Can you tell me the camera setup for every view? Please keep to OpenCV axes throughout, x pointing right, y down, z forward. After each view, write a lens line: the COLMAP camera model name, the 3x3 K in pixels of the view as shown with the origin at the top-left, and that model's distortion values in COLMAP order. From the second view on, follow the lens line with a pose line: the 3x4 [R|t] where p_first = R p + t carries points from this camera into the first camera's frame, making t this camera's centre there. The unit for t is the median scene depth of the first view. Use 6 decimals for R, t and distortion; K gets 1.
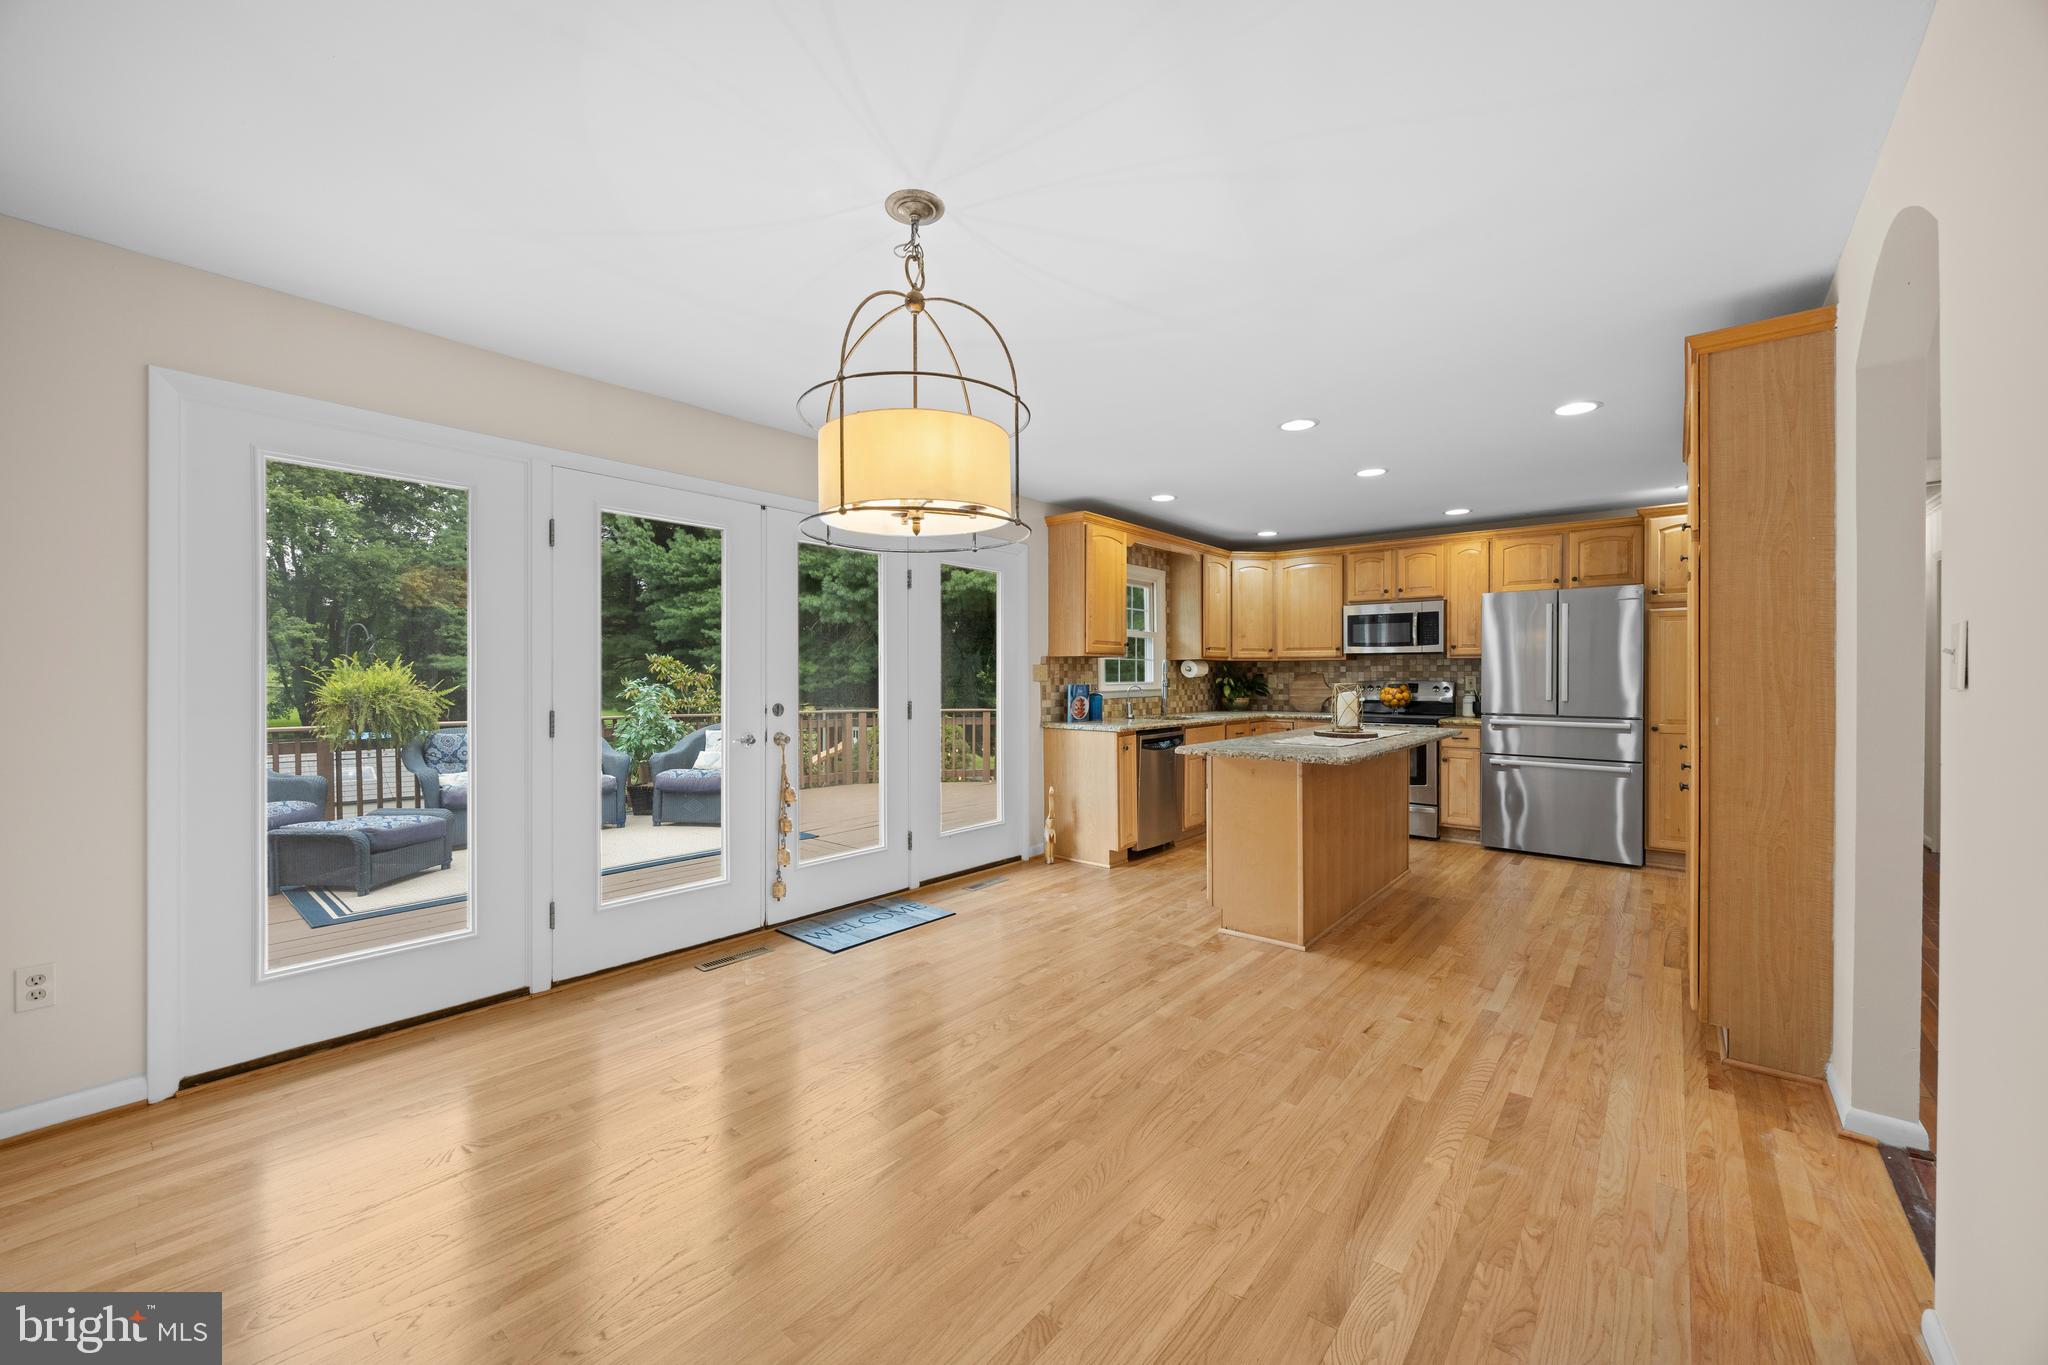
lens RADIAL K [[786.2, 0, 1024.3], [0, 786.2, 680.5], [0, 0, 1]] dist [0.000720, 0.000023]
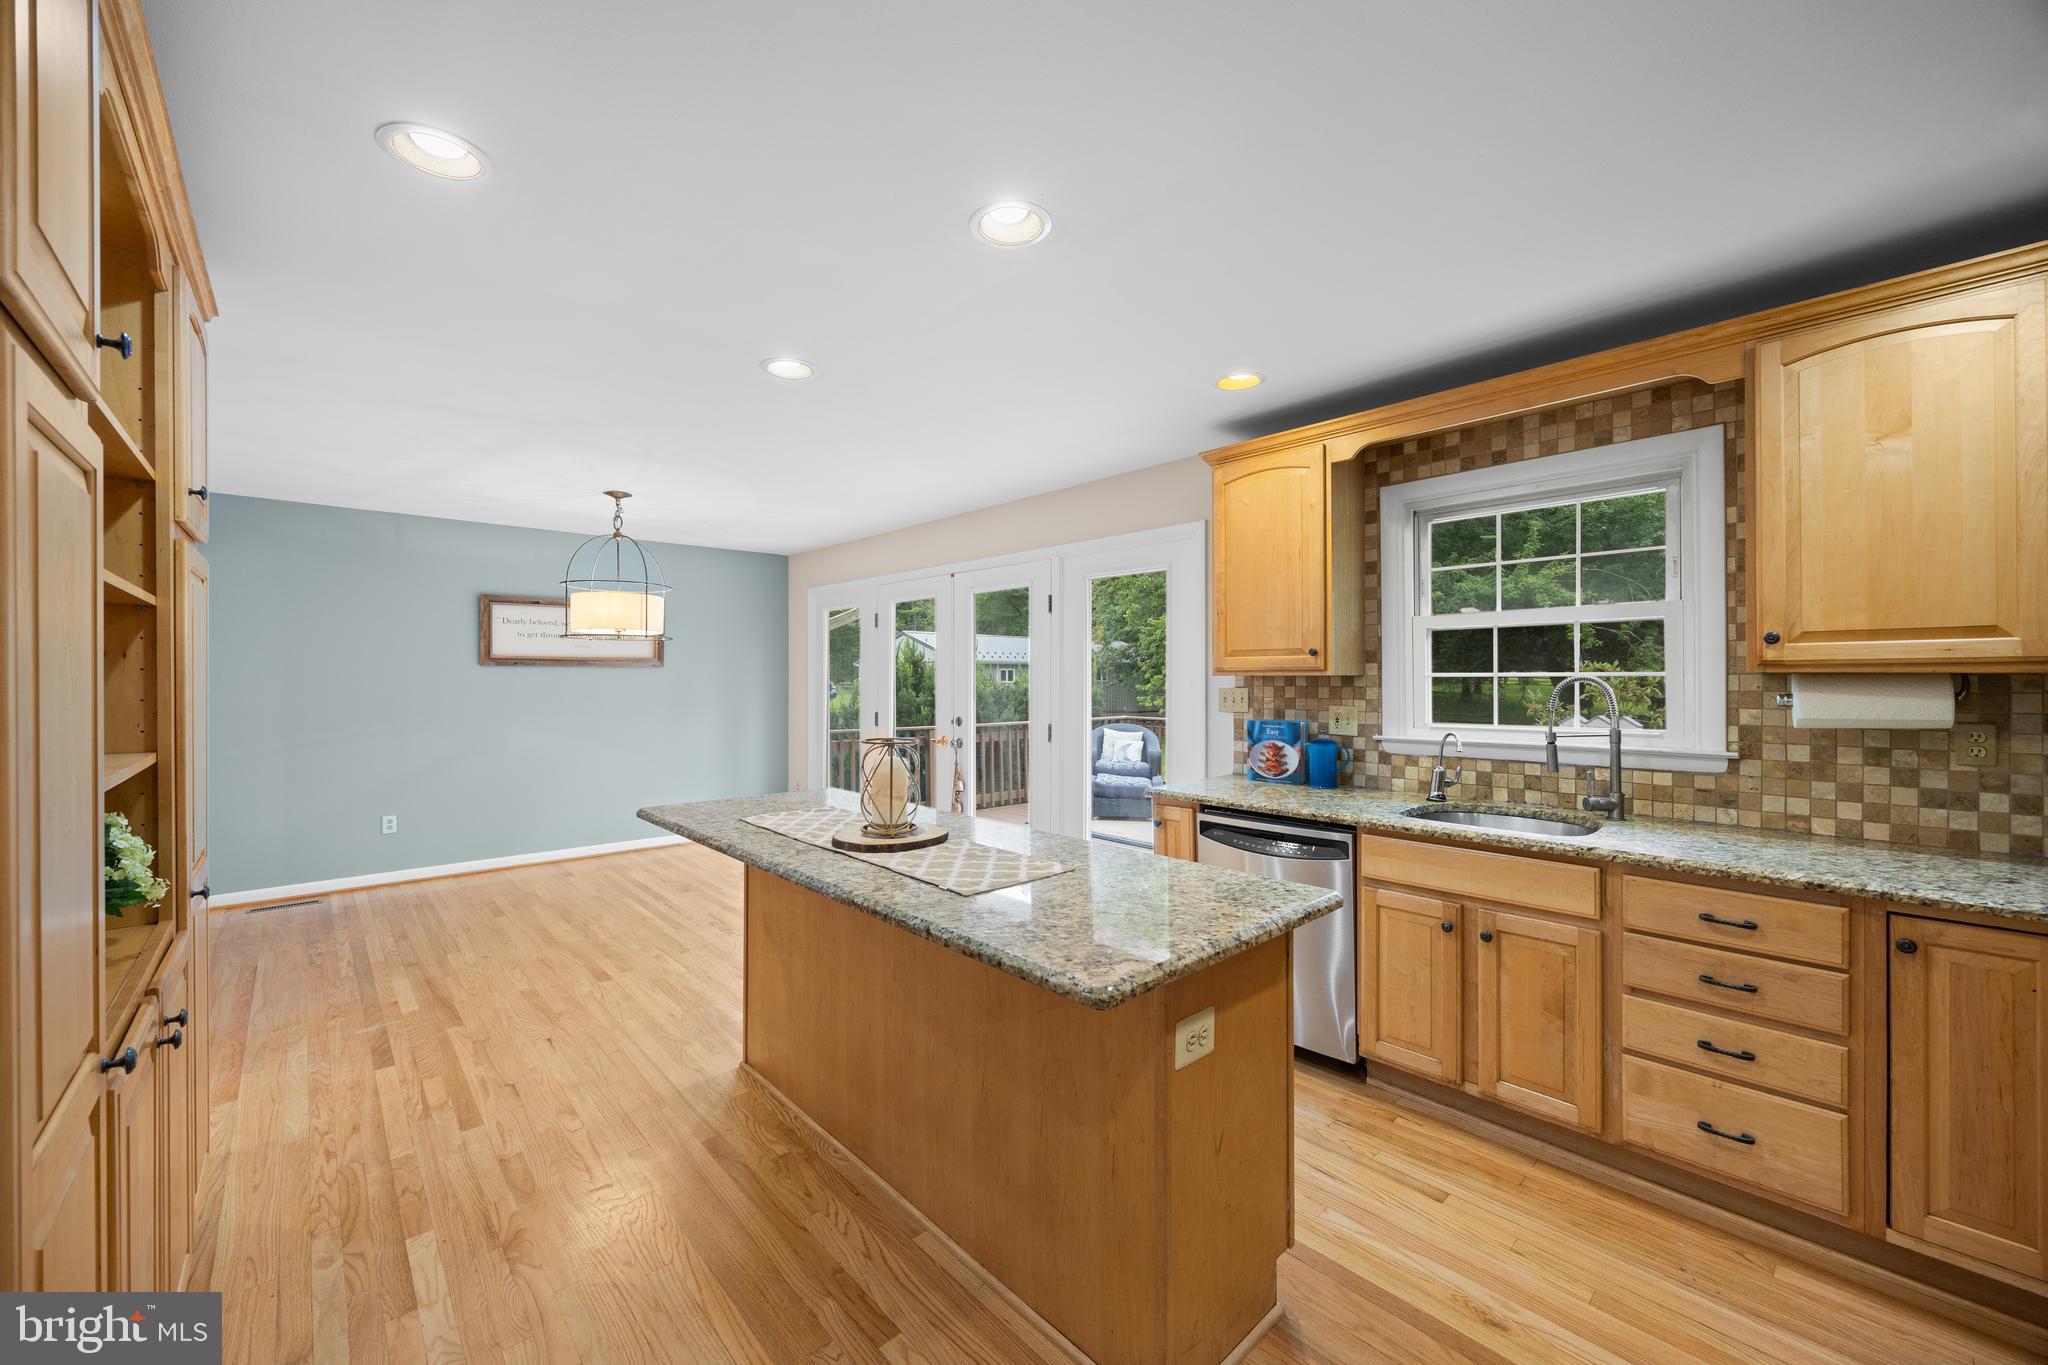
lens RADIAL K [[791.7, 0, 1013.2], [0, 791.7, 677.3], [0, 0, 1]] dist [-0.000578, -0.000123]
pose [[-0.146605, 0.002633, -0.989192, 0.706234], [-0.002891, 0.999991, 0.003091, -0.030084], [0.989191, 0.003312, -0.146596, 0.891593]]
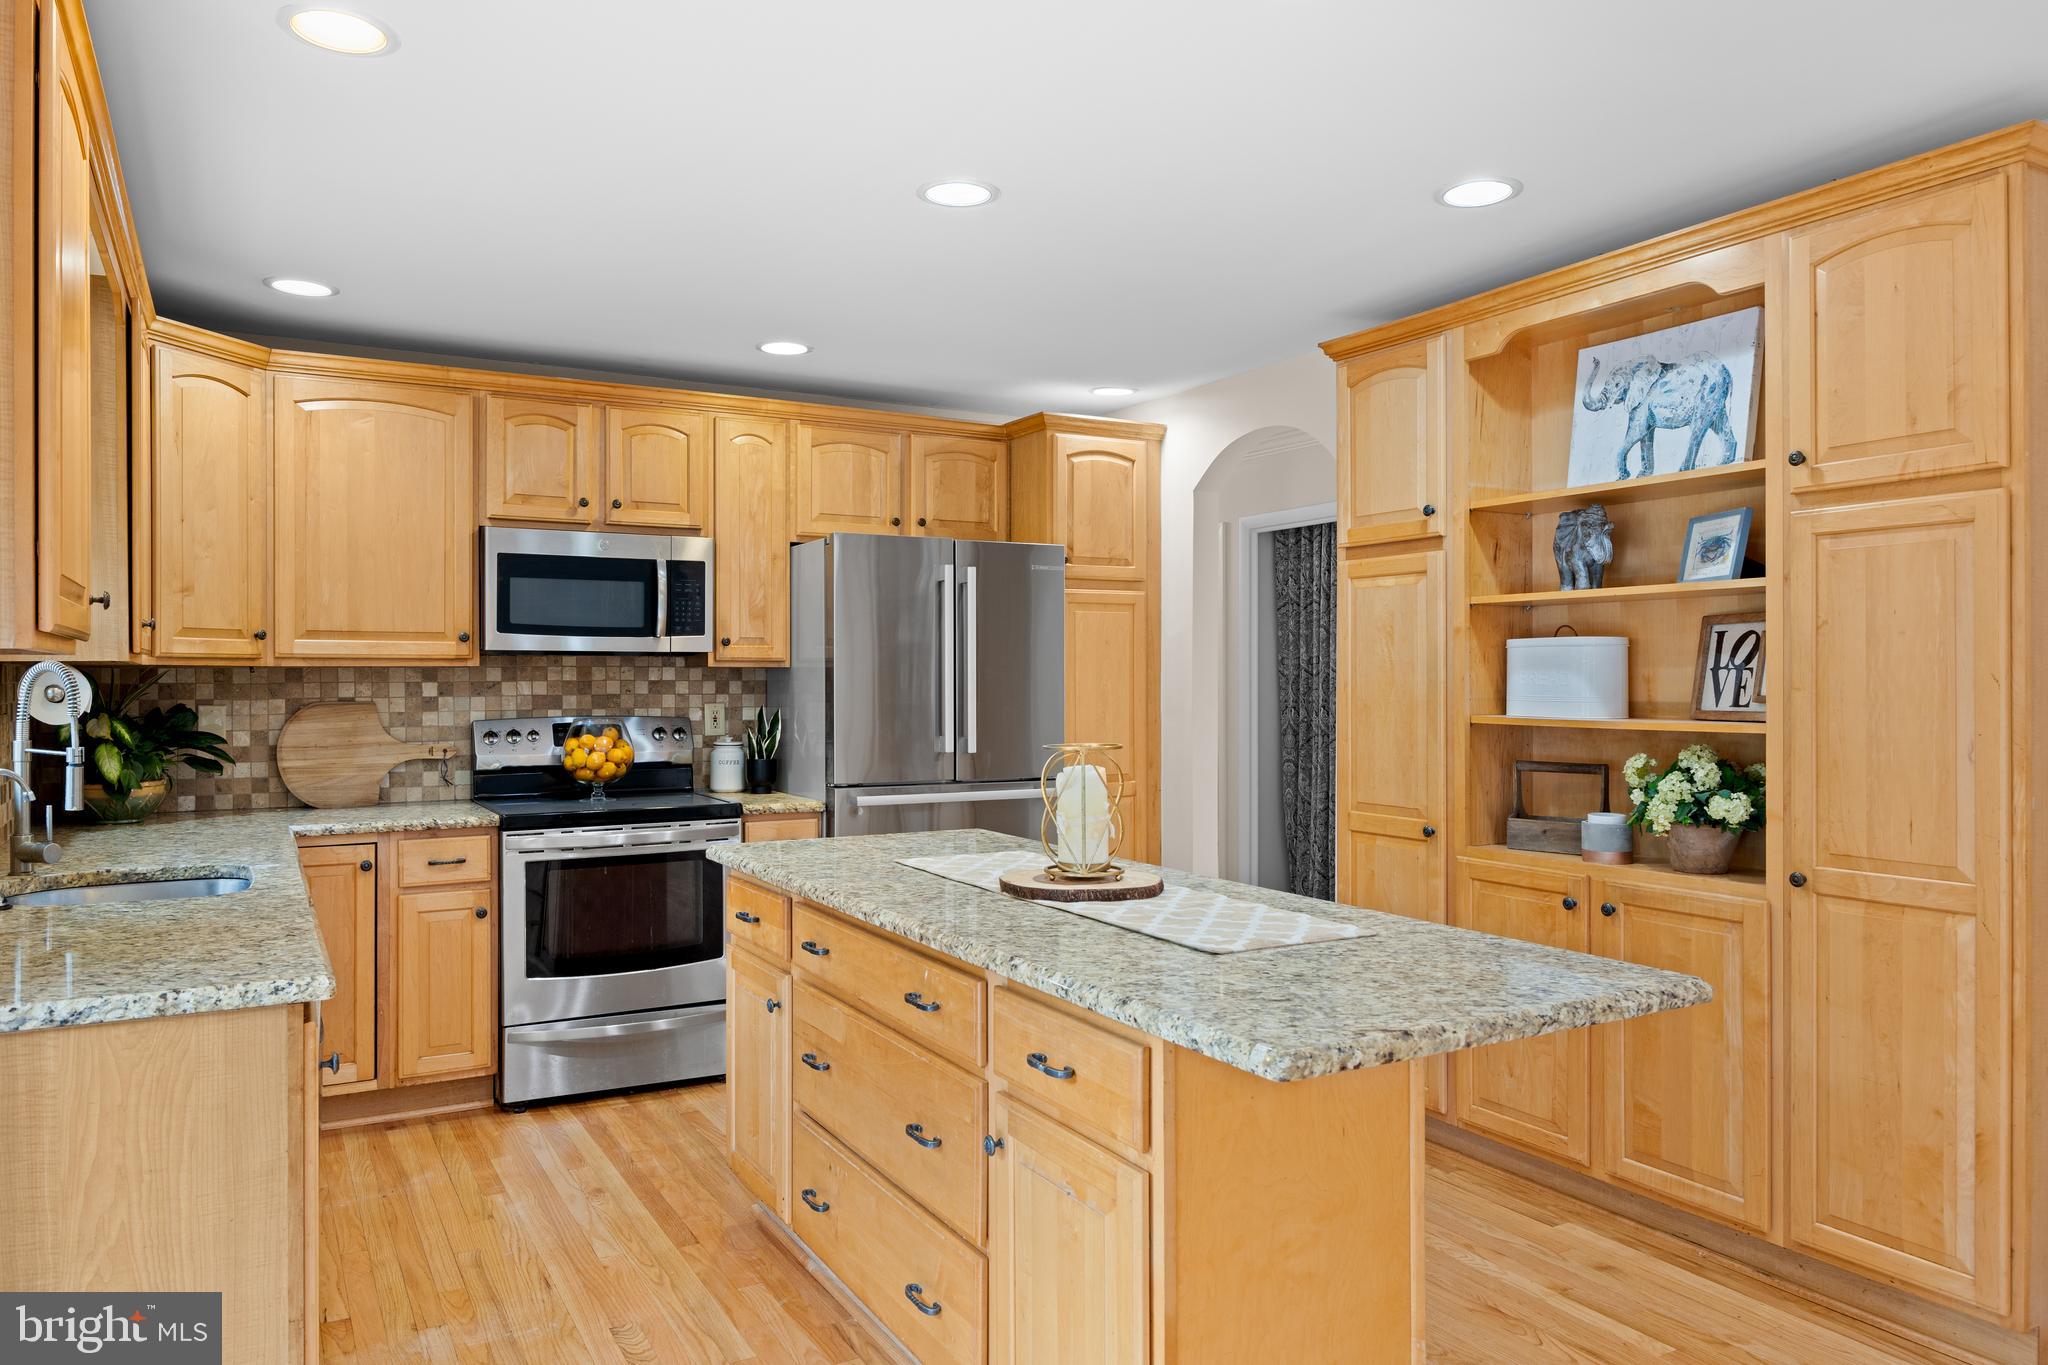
lens RADIAL K [[1368.9, 0, 1017.4], [0, 1368.9, 682.0], [0, 0, 1]] dist [-0.002818, 0.001488]
pose [[0.359975, -0.002658, 0.932958, -0.150240], [0.007788, 0.999970, -0.000156, -0.020008], [-0.932929, 0.007322, 0.359985, 0.613611]]
